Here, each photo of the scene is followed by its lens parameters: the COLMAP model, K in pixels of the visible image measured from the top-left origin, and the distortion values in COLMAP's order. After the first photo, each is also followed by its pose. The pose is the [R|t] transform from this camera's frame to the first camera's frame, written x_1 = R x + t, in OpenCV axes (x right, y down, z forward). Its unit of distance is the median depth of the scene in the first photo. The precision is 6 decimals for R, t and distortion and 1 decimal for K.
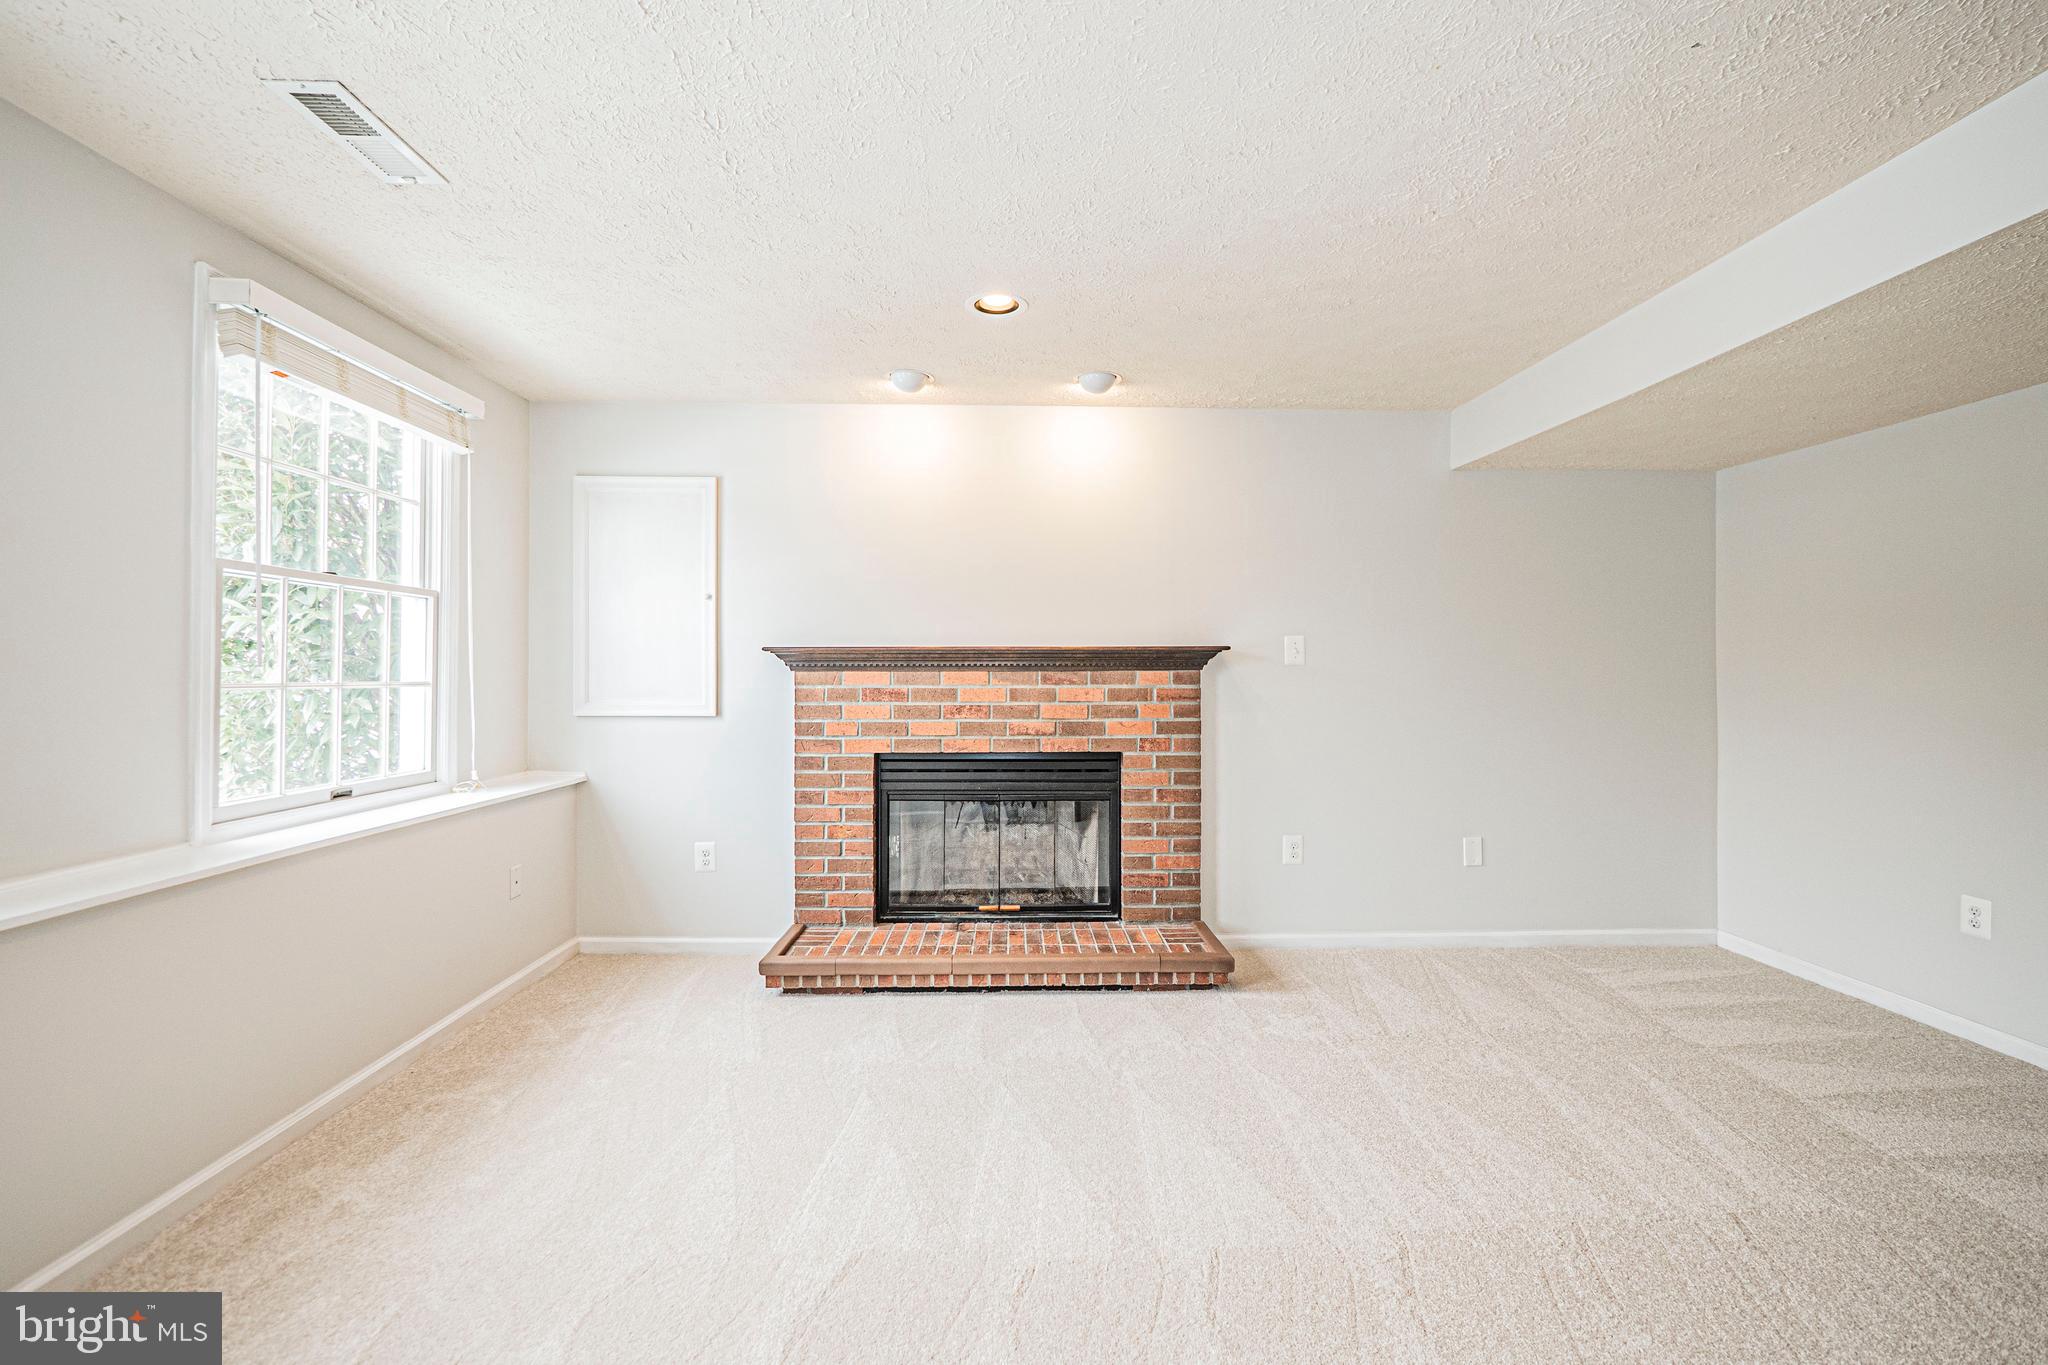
lens RADIAL K [[868.3, 0, 1029.1], [0, 868.3, 677.2], [0, 0, 1]] dist [-0.007345, 0.002071]
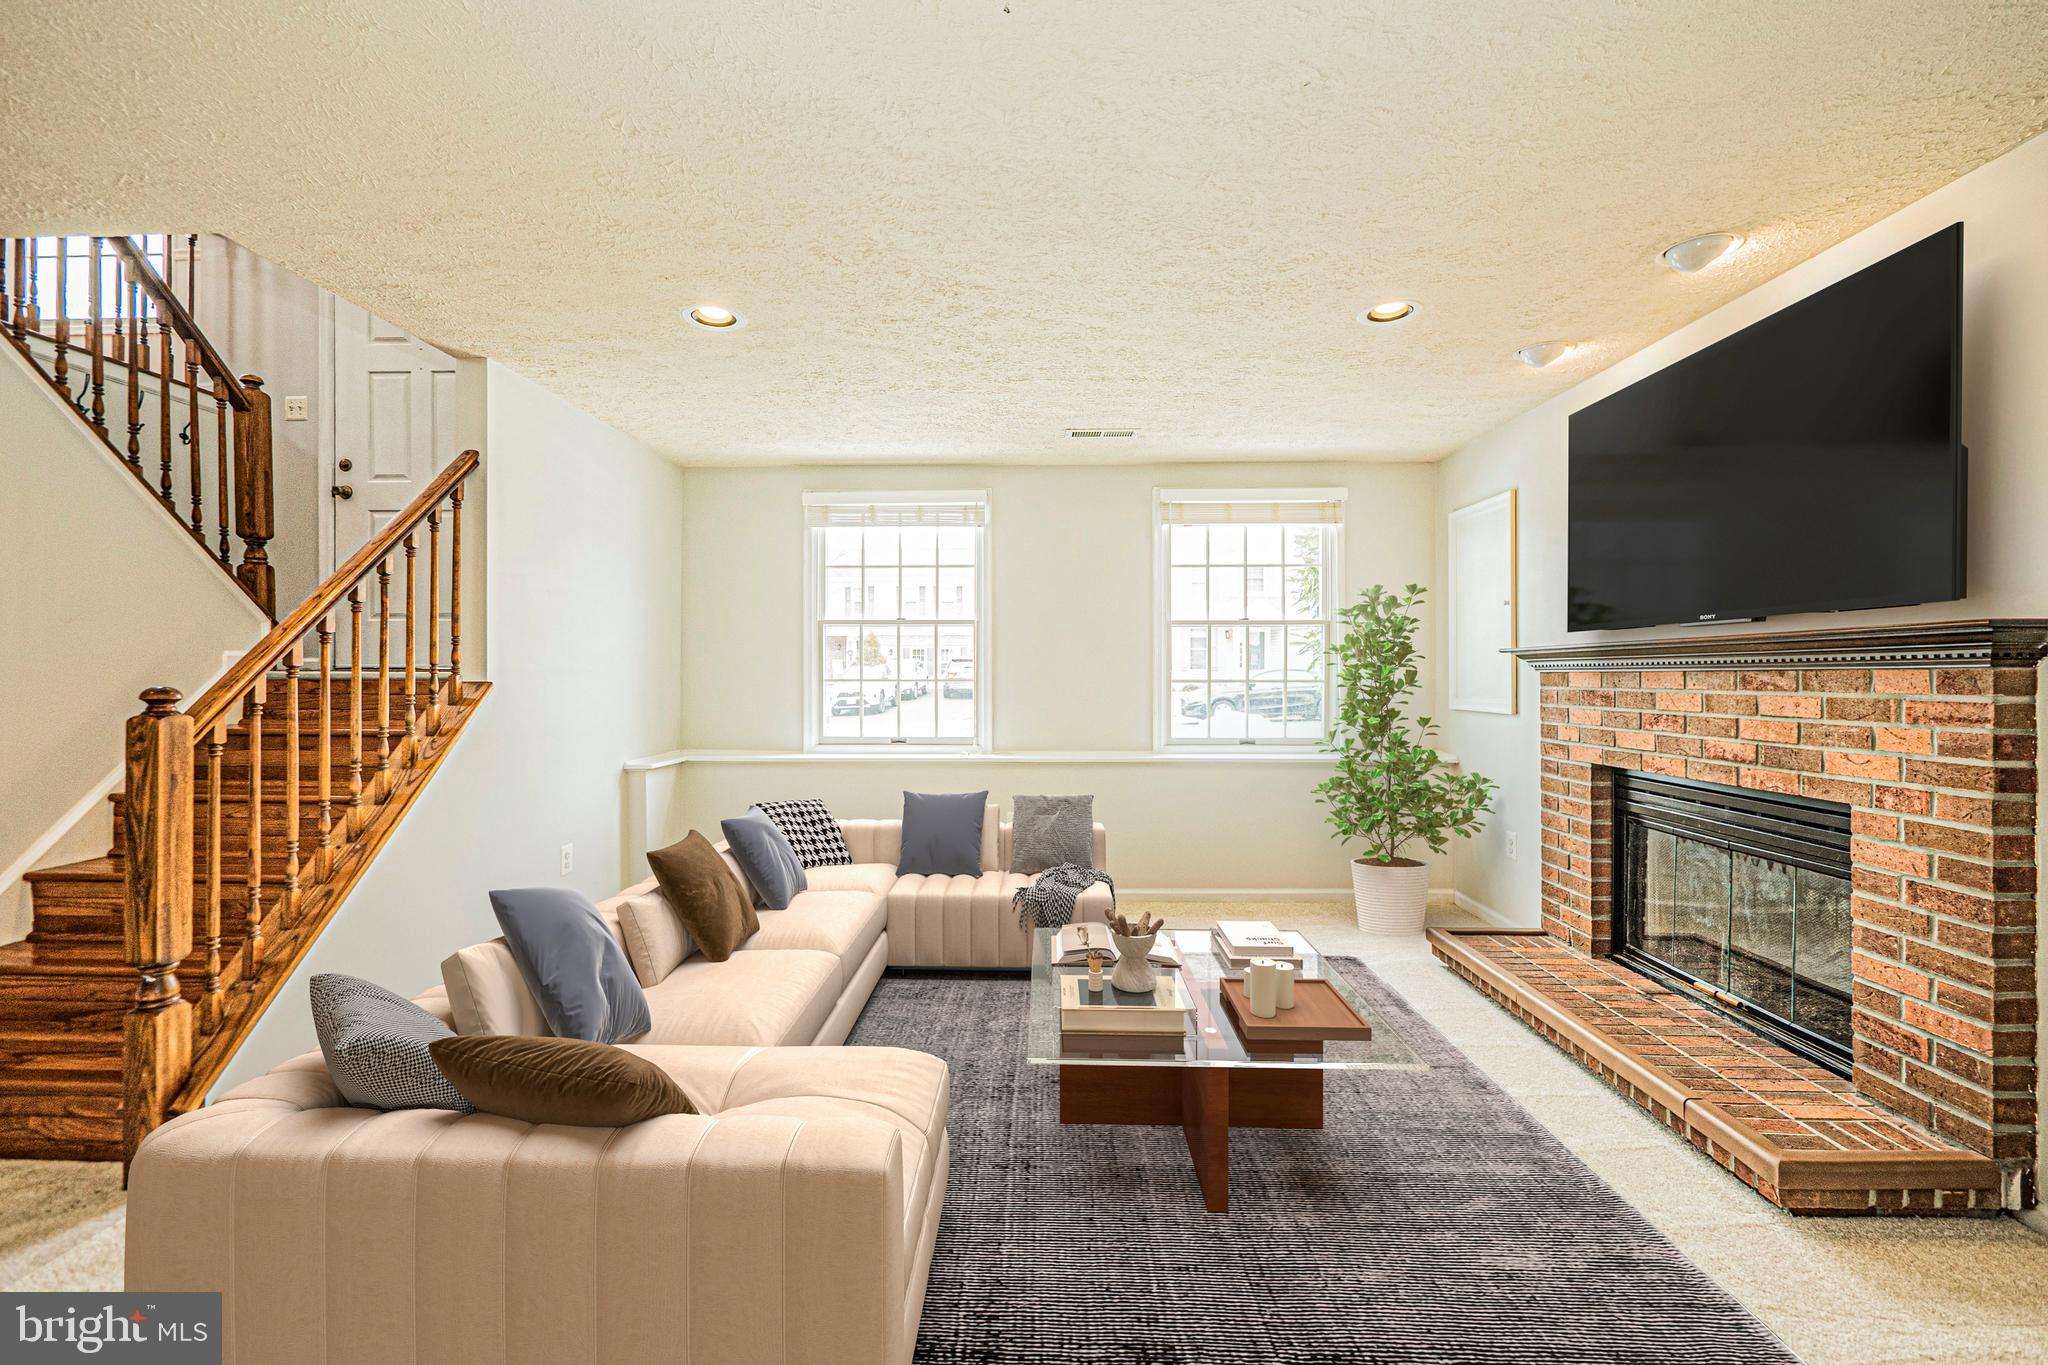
lens RADIAL K [[868.3, 0, 1019.7], [0, 868.3, 676.5], [0, 0, 1]] dist [-0.007345, 0.002071]
pose [[-0.059753, 0.001607, -0.998212, 0.740653], [-0.003584, 0.999992, 0.001824, -0.001463], [0.998207, 0.003687, -0.059746, 0.462186]]
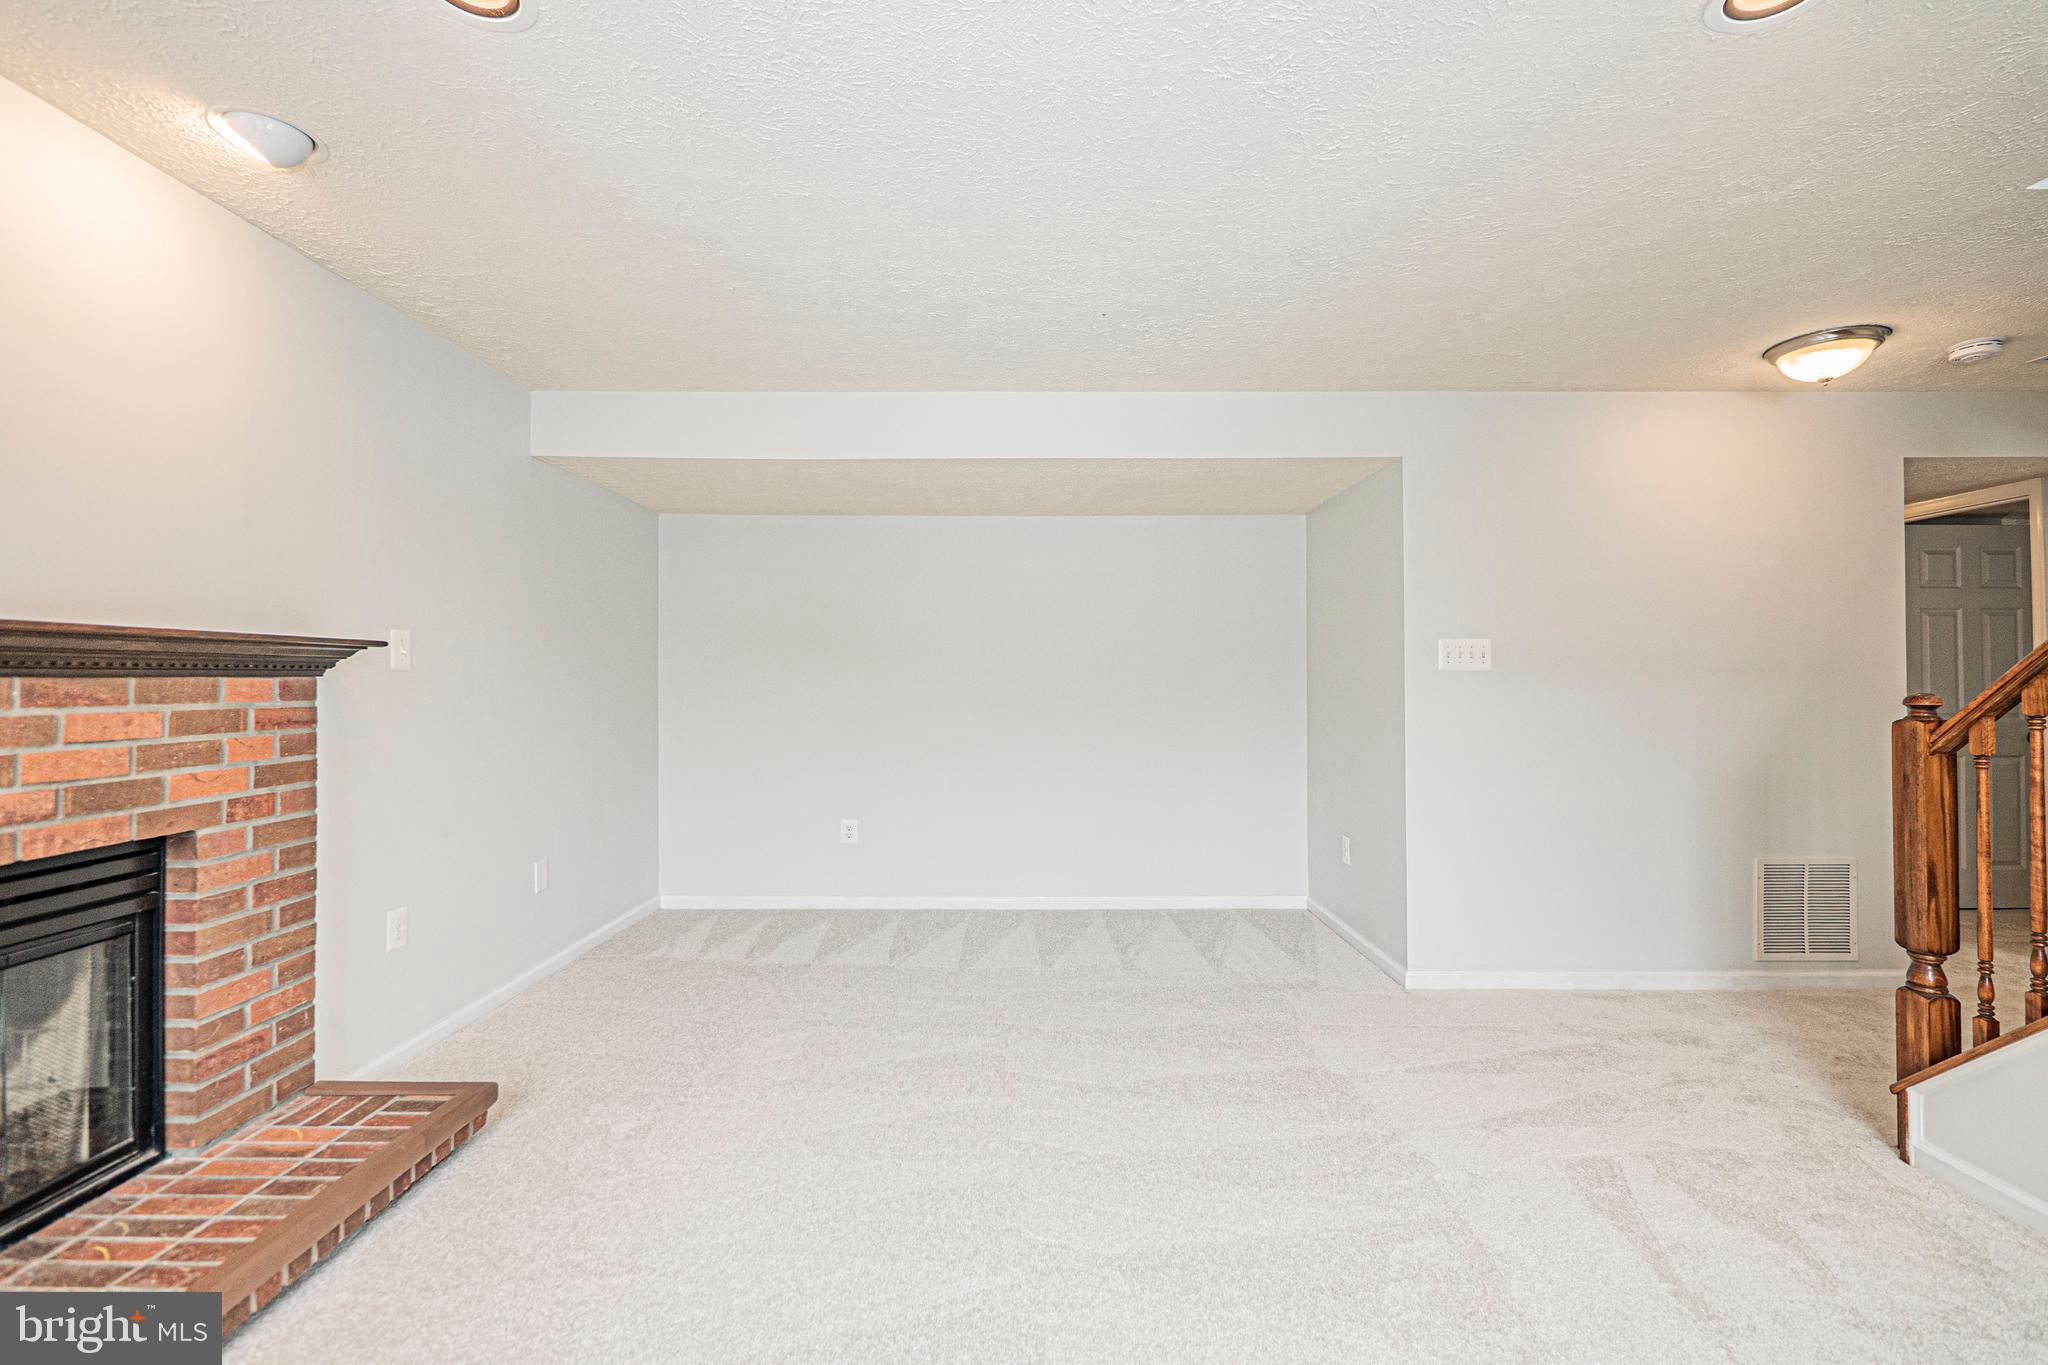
lens RADIAL K [[868.3, 0, 1033.3], [0, 868.3, 673.4], [0, 0, 1]] dist [-0.007345, 0.002071]
pose [[0.023933, 0.008605, 0.999677, -0.410173], [0.003854, 0.999955, -0.008699, -0.003206], [-0.999706, 0.004061, 0.023899, 0.475741]]
